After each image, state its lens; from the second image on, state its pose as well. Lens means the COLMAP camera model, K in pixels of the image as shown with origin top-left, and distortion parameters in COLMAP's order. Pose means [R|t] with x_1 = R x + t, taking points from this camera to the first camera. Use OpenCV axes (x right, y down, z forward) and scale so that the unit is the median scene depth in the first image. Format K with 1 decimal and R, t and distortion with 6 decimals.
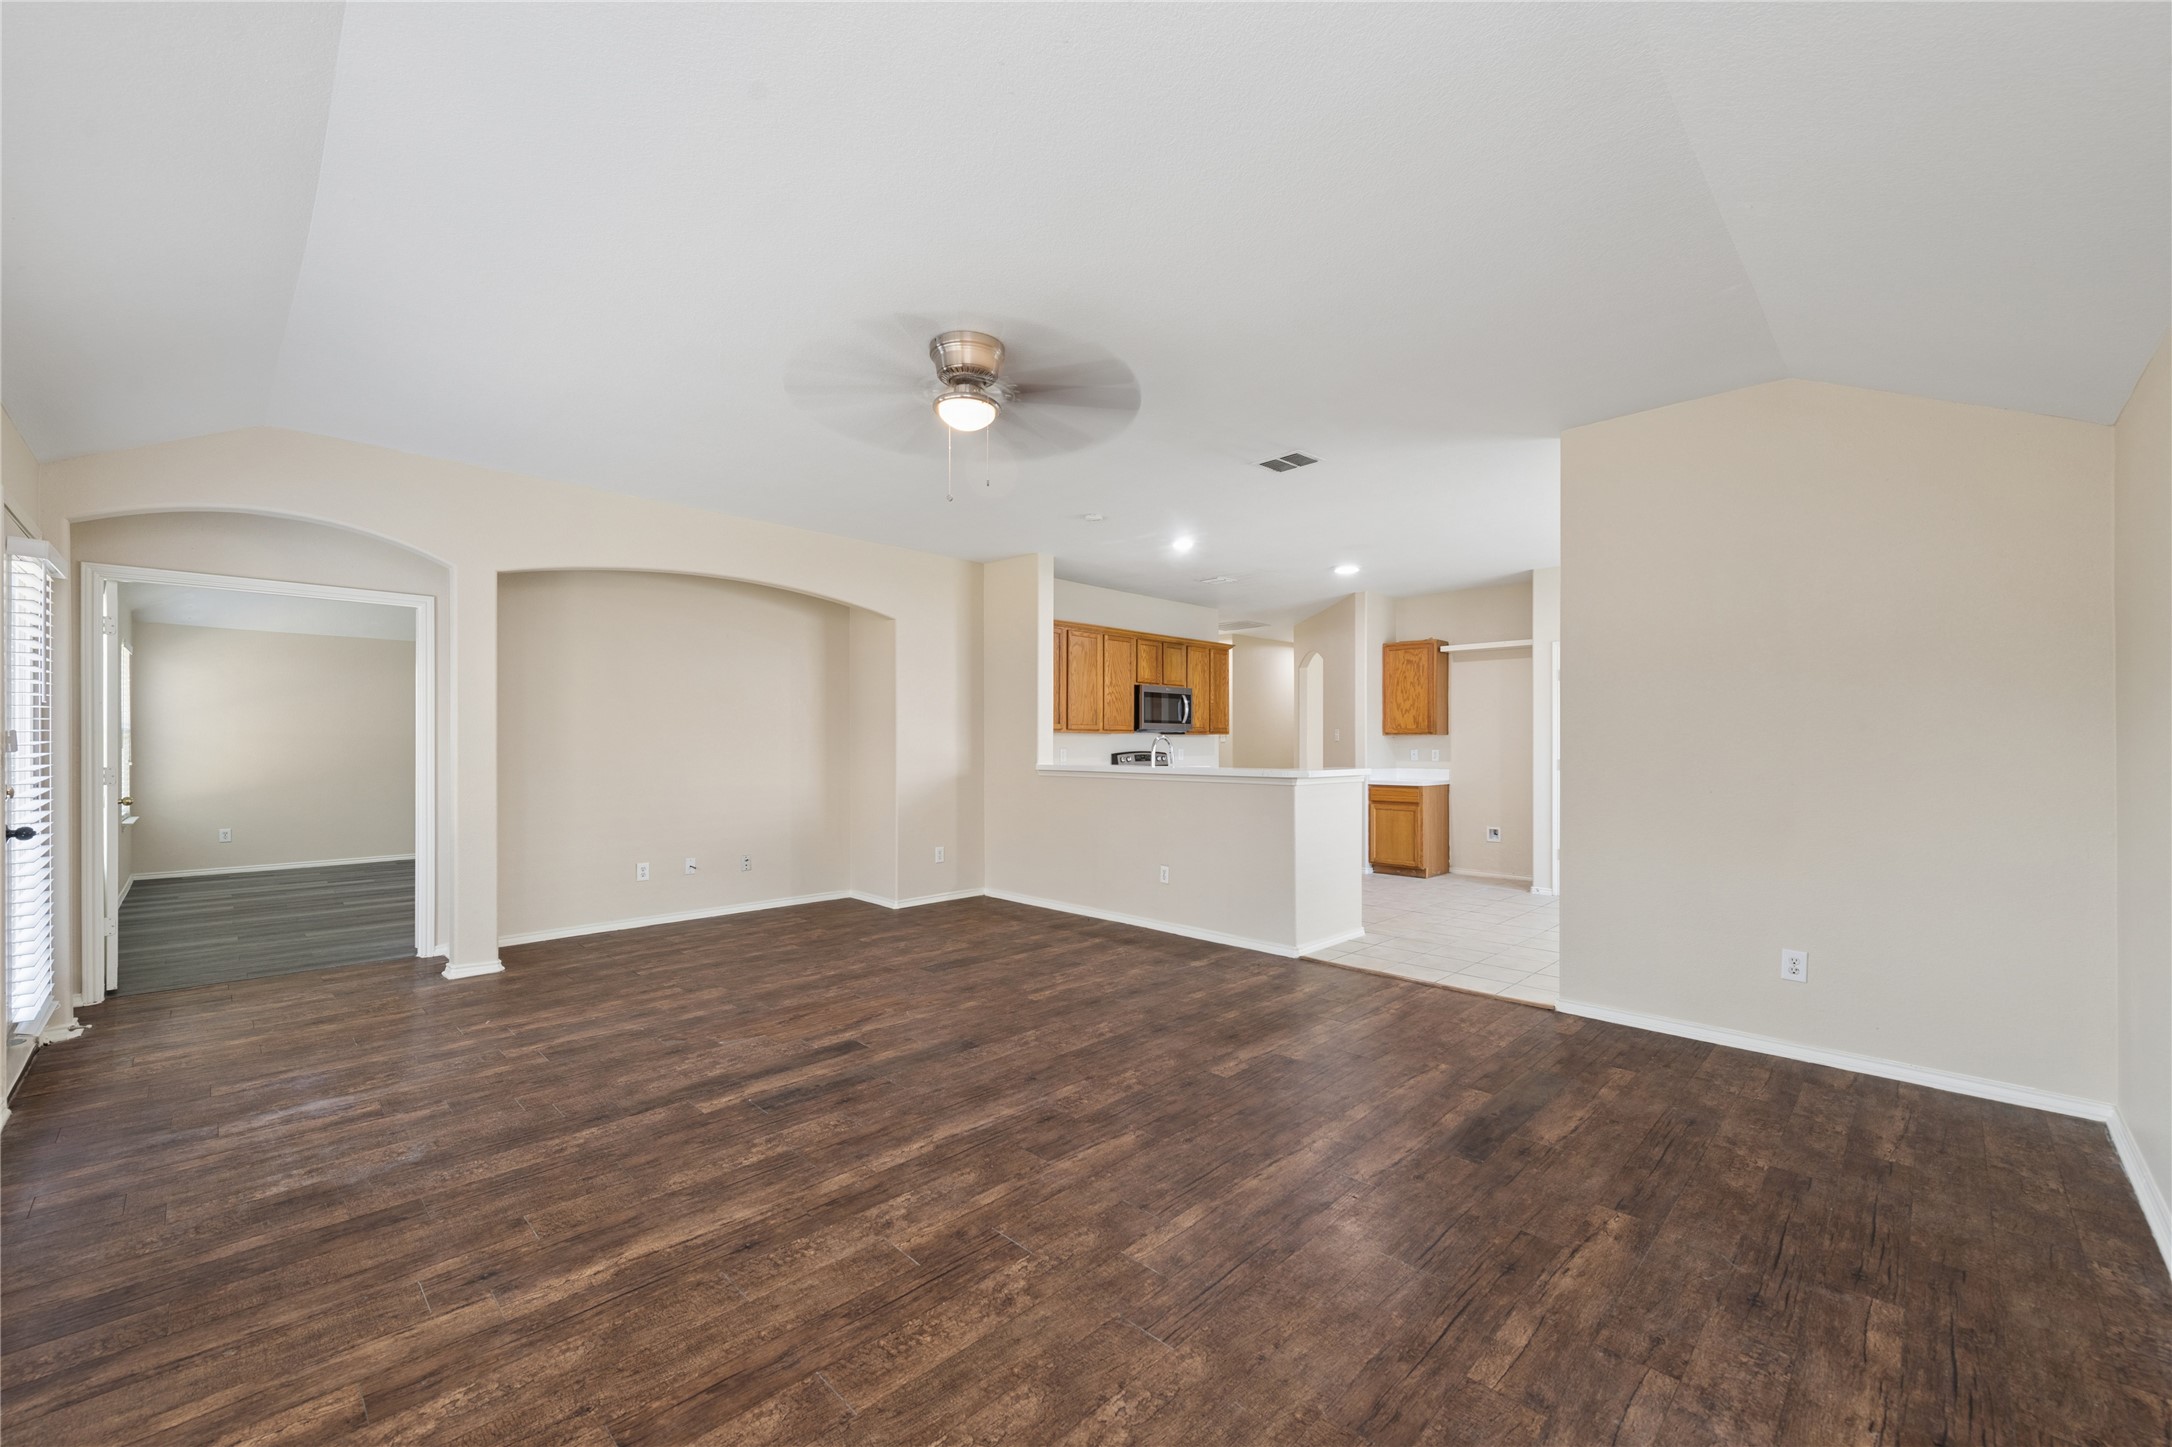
lens RADIAL K [[859.7, 0, 1086.3], [0, 859.7, 737.0], [0, 0, 1]] dist [0.015566, -0.003287]
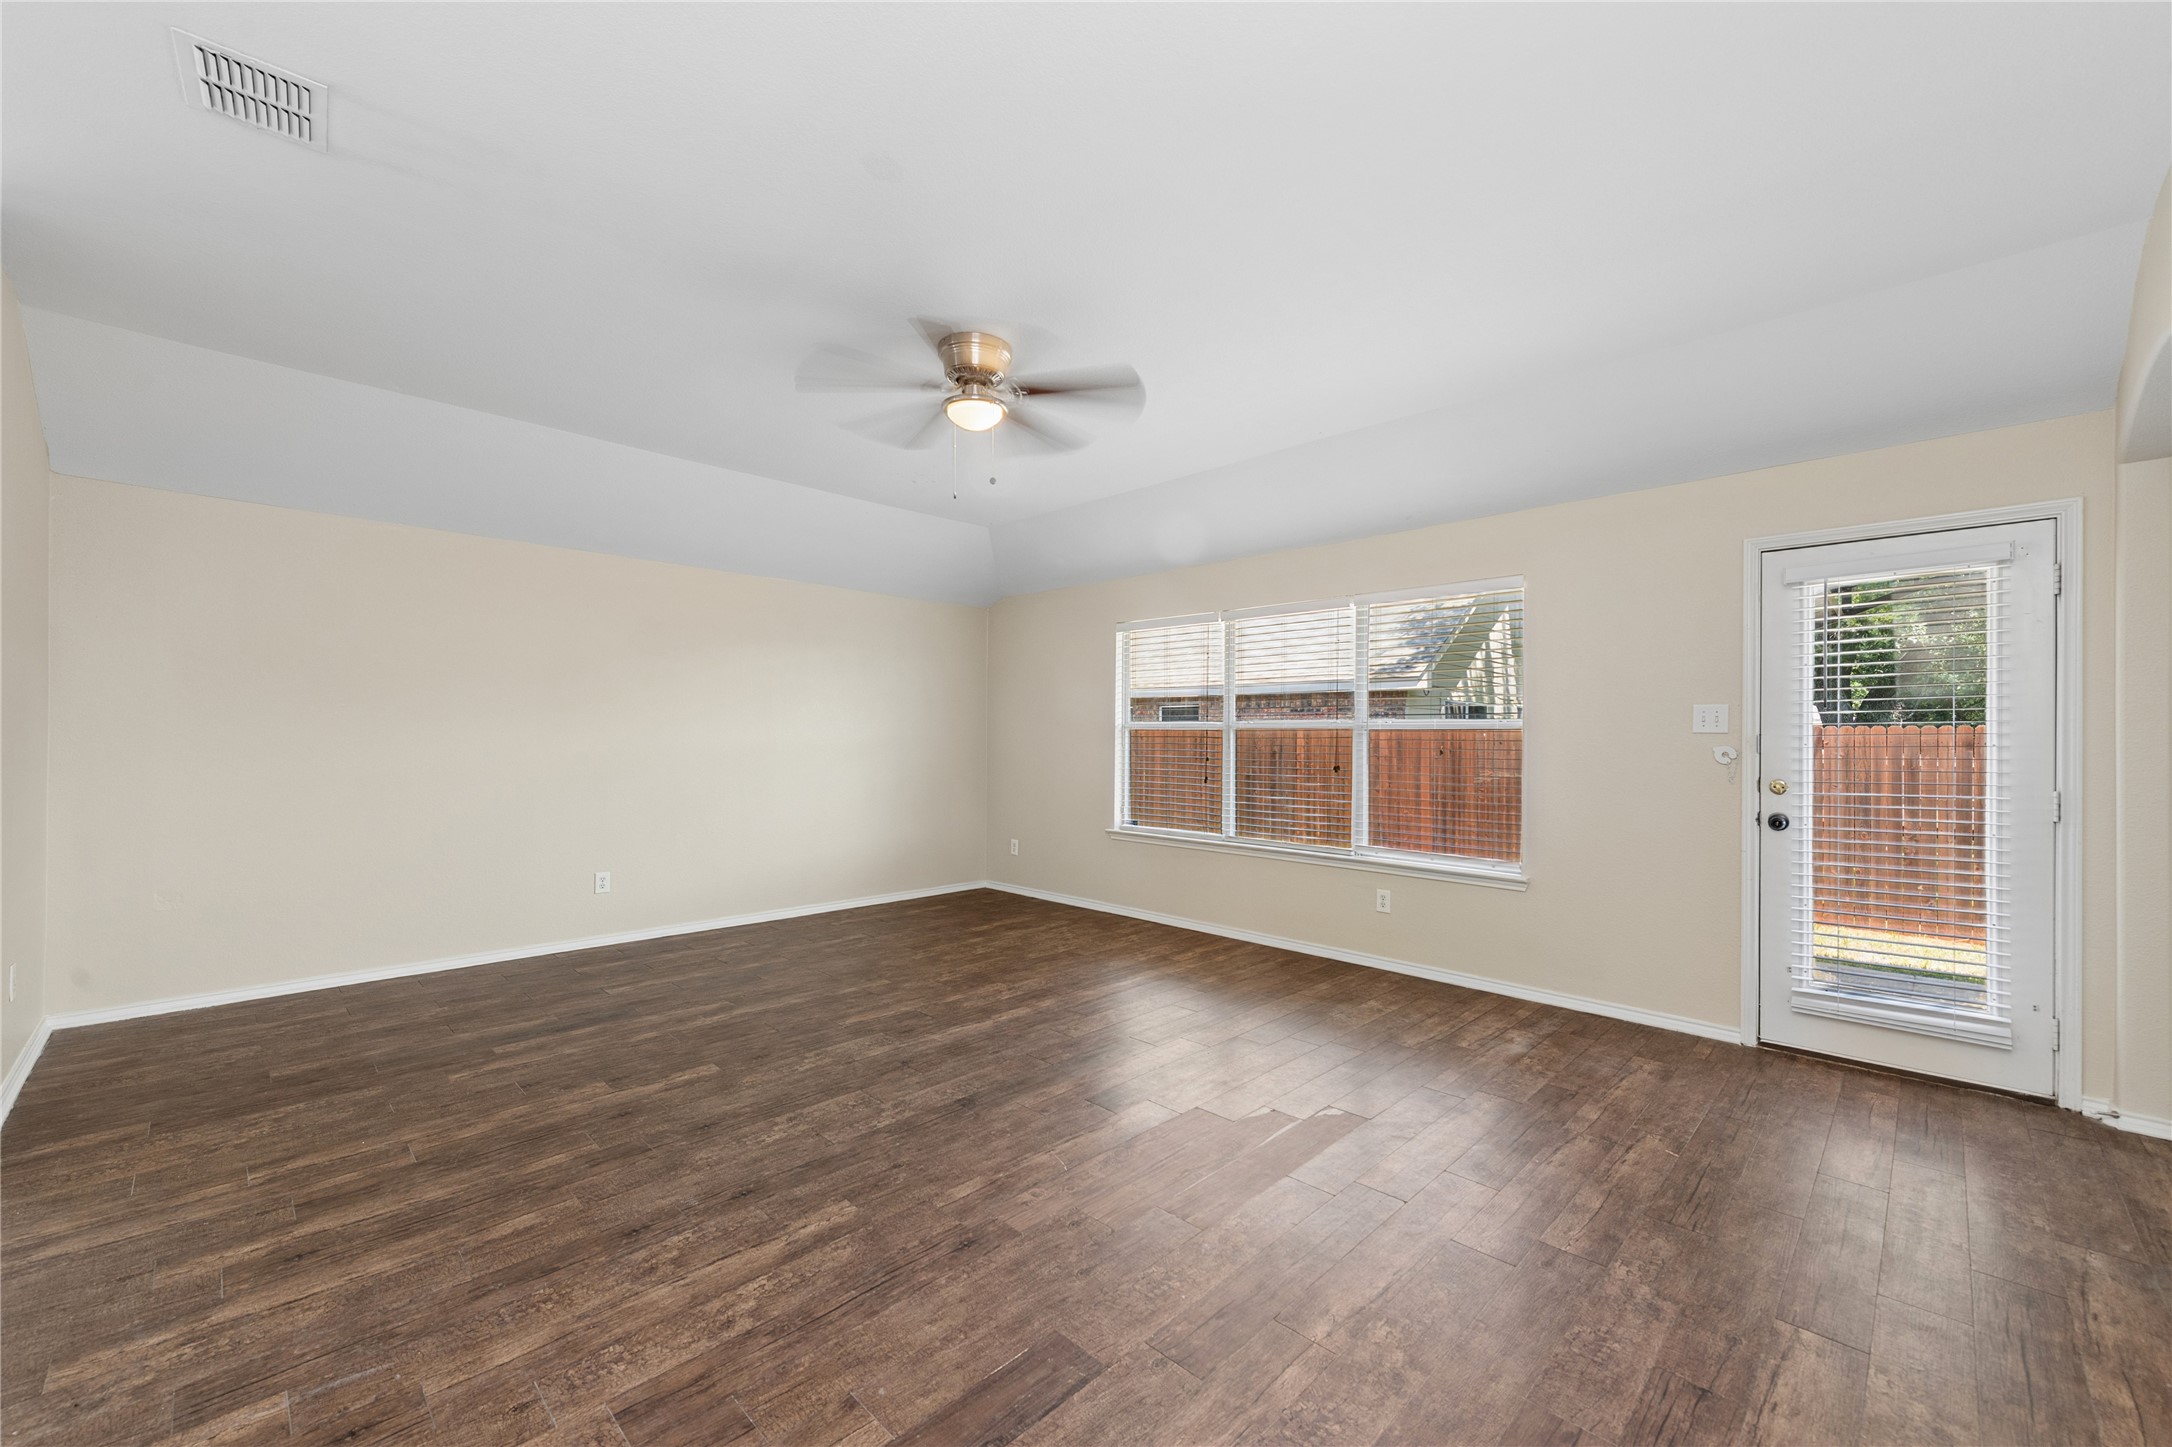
lens RADIAL K [[859.7, 0, 1083.6], [0, 859.7, 752.4], [0, 0, 1]] dist [0.015566, -0.003287]
pose [[-0.999931, -0.011604, 0.001947, -0.205704], [-0.011586, 0.999894, 0.008869, 0.011836], [-0.002050, 0.008846, -0.999959, 1.524970]]
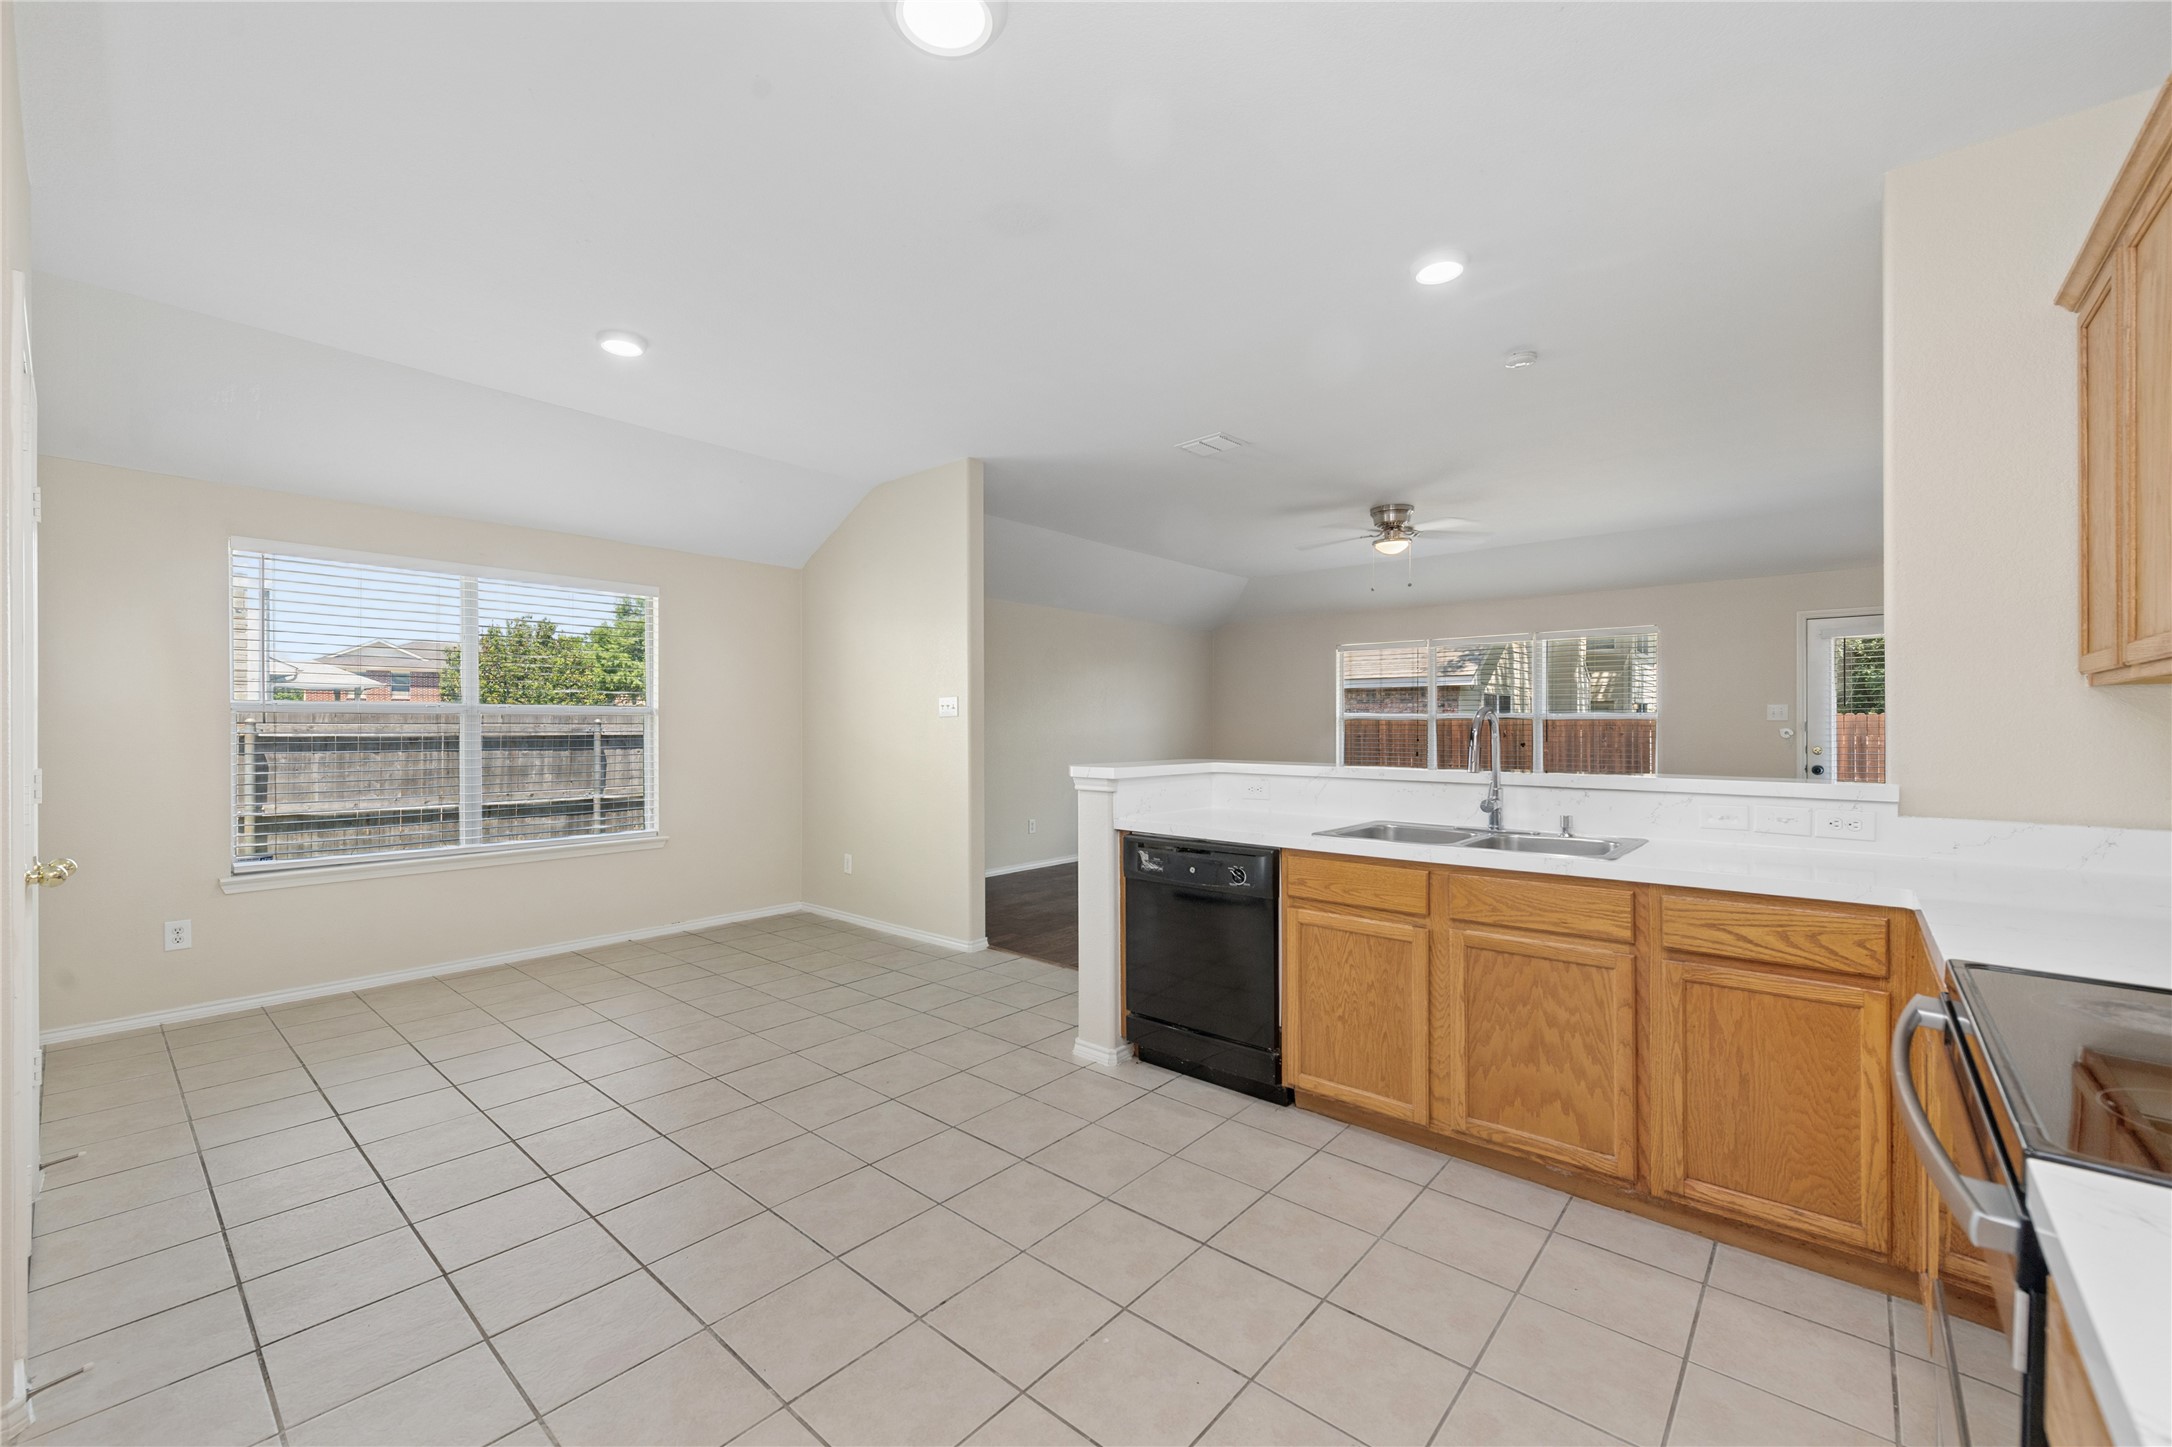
lens RADIAL K [[859.7, 0, 1095.7], [0, 859.7, 724.3], [0, 0, 1]] dist [0.015566, -0.003287]
pose [[-0.998119, -0.003745, -0.061185, 0.460007], [-0.003029, 0.999926, -0.011795, 0.020661], [0.061225, -0.011587, -0.998057, 2.108815]]
